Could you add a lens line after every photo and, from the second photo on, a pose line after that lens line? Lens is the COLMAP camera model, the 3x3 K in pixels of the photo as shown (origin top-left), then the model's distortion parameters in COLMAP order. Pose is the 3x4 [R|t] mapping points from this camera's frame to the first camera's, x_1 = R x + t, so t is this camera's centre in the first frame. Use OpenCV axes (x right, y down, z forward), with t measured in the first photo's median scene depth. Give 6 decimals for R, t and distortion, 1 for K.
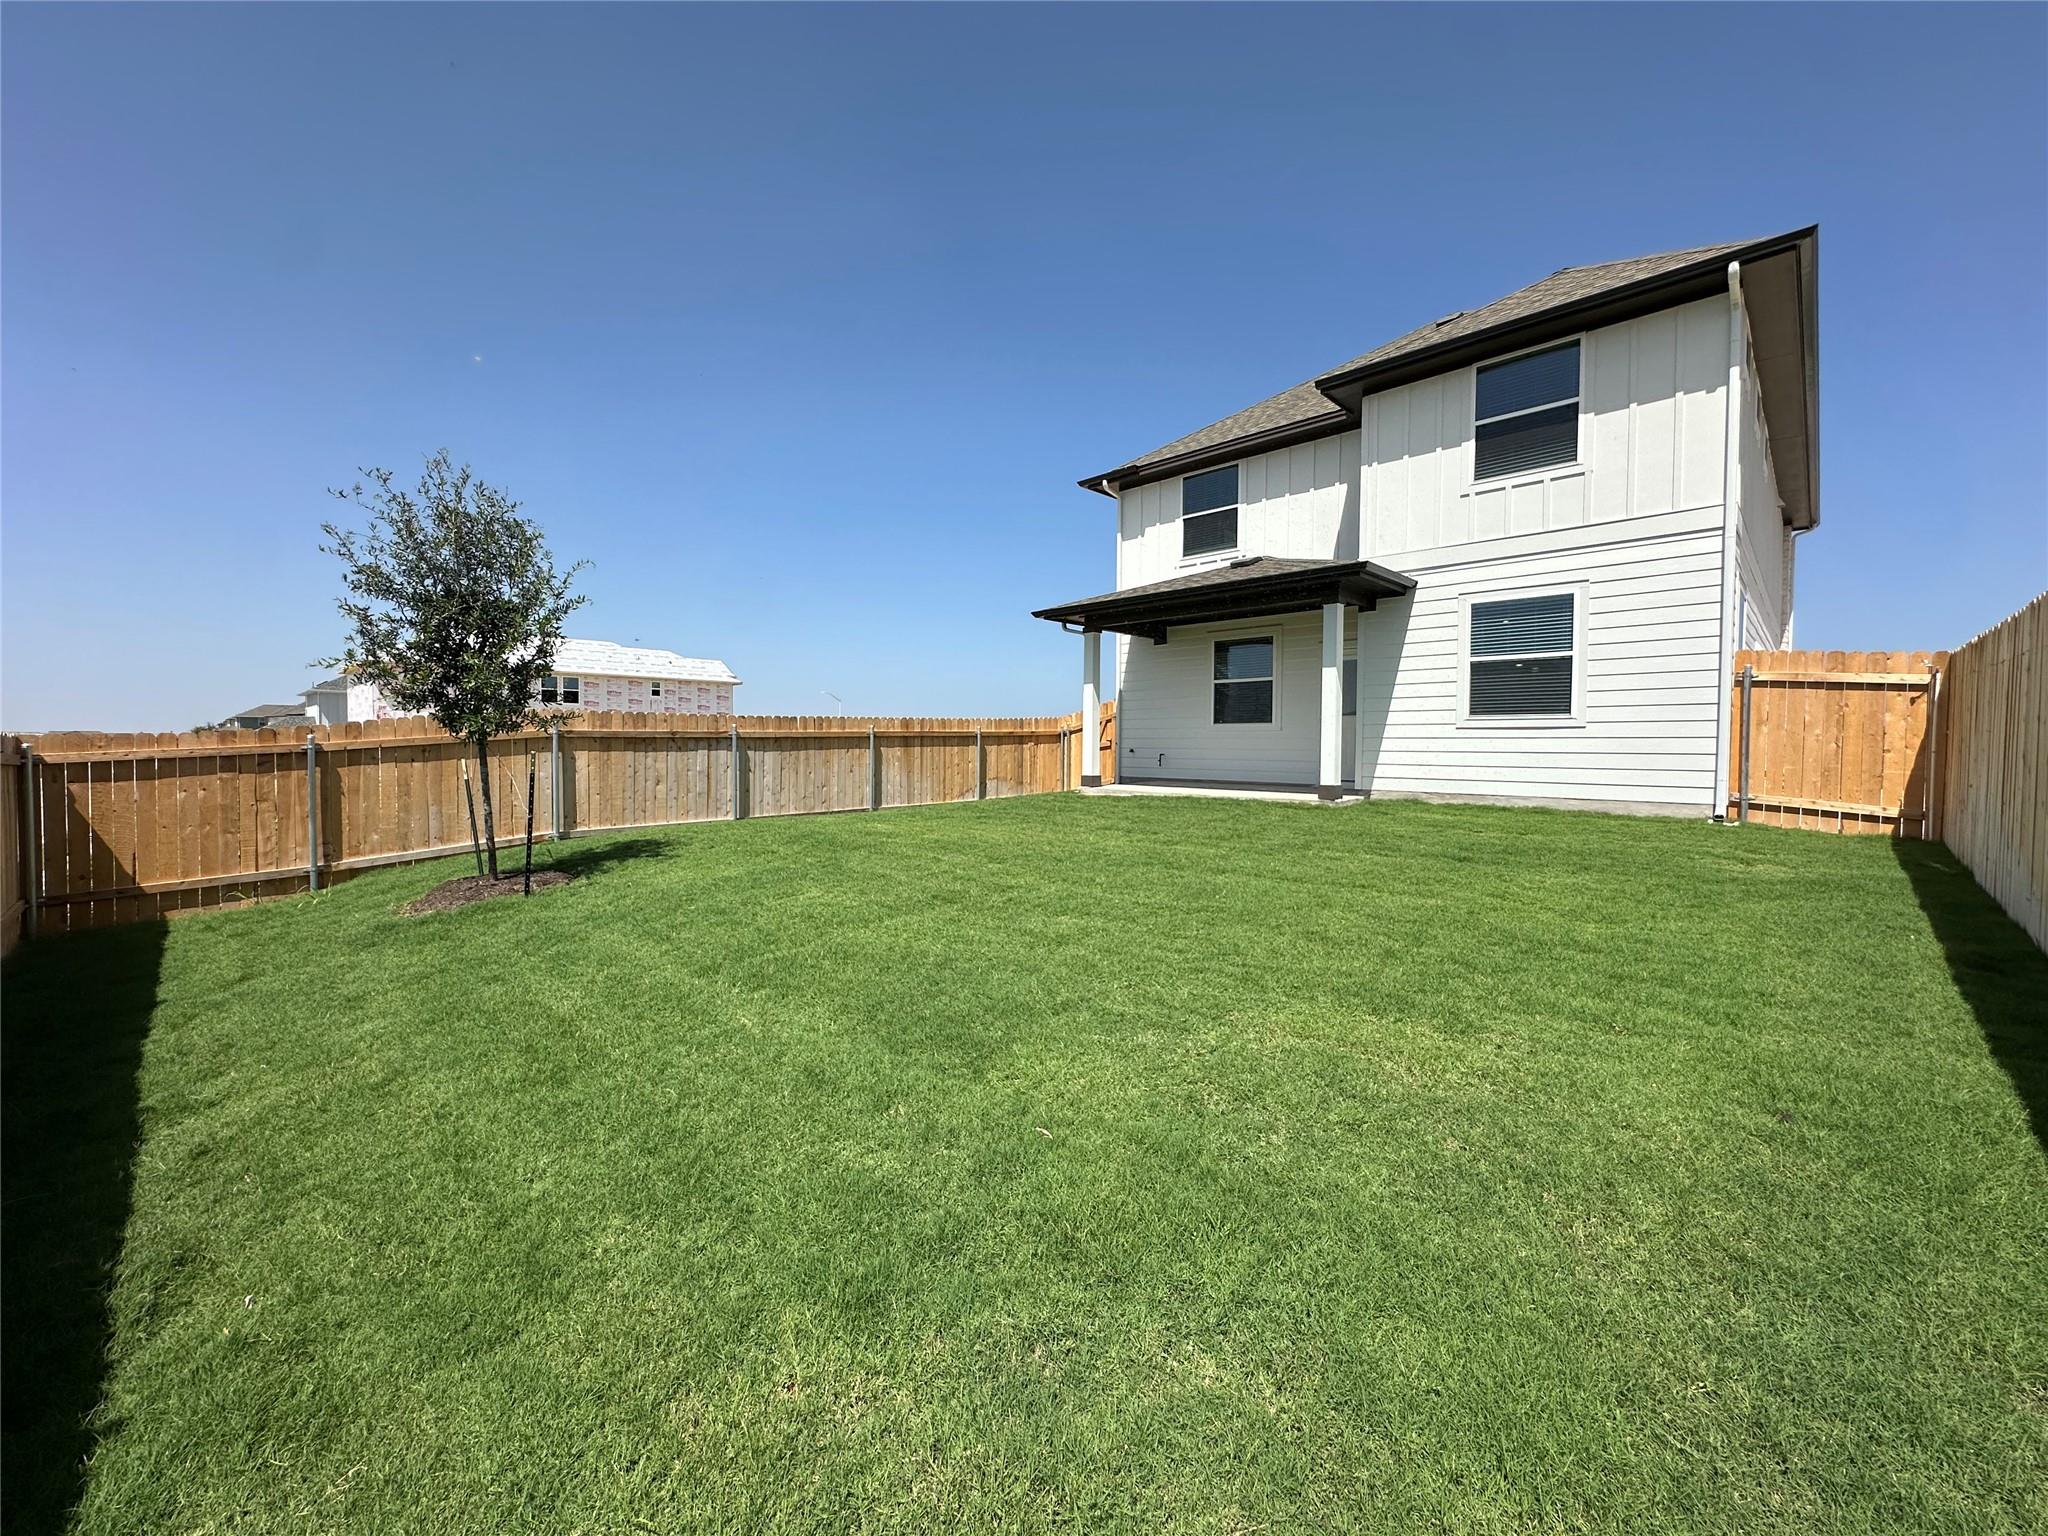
lens RADIAL K [[819.1, 0, 1024.0], [0, 819.1, 768.0], [0, 0, 1]] dist [0.000377, 0.000045]
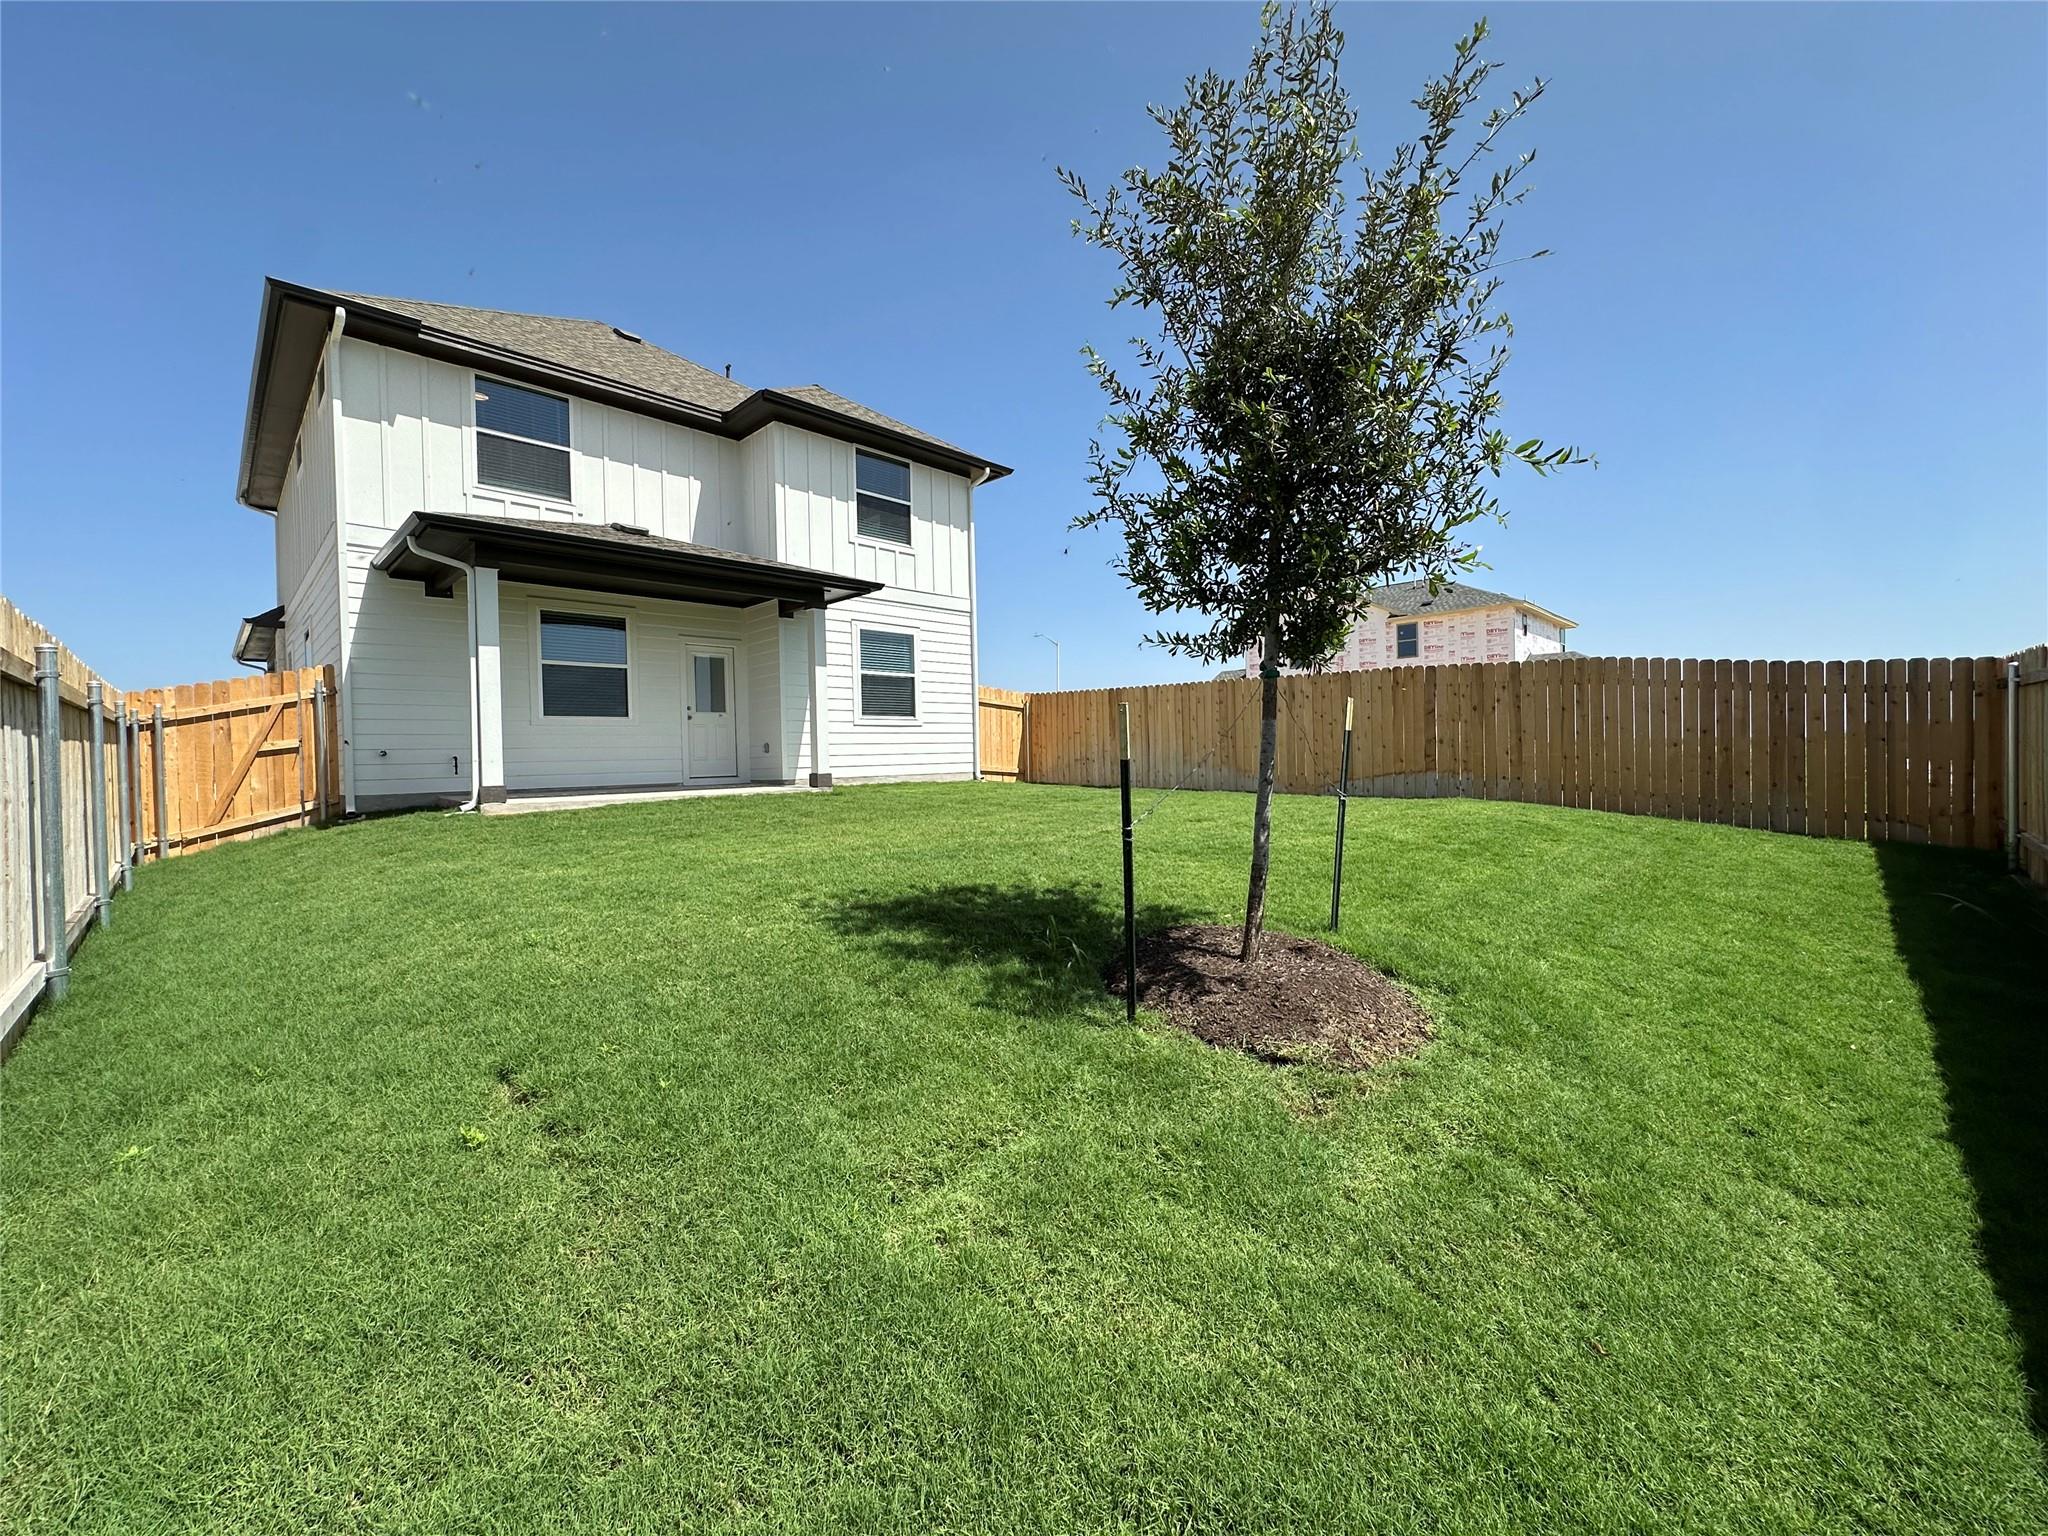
lens RADIAL K [[819.1, 0, 1024.0], [0, 819.1, 768.0], [0, 0, 1]] dist [0.000377, 0.000045]
pose [[0.002085, -0.020948, 0.999778, -0.752297], [0.056289, 0.998198, 0.020798, 0.005590], [-0.998412, 0.056233, 0.003260, 0.756903]]
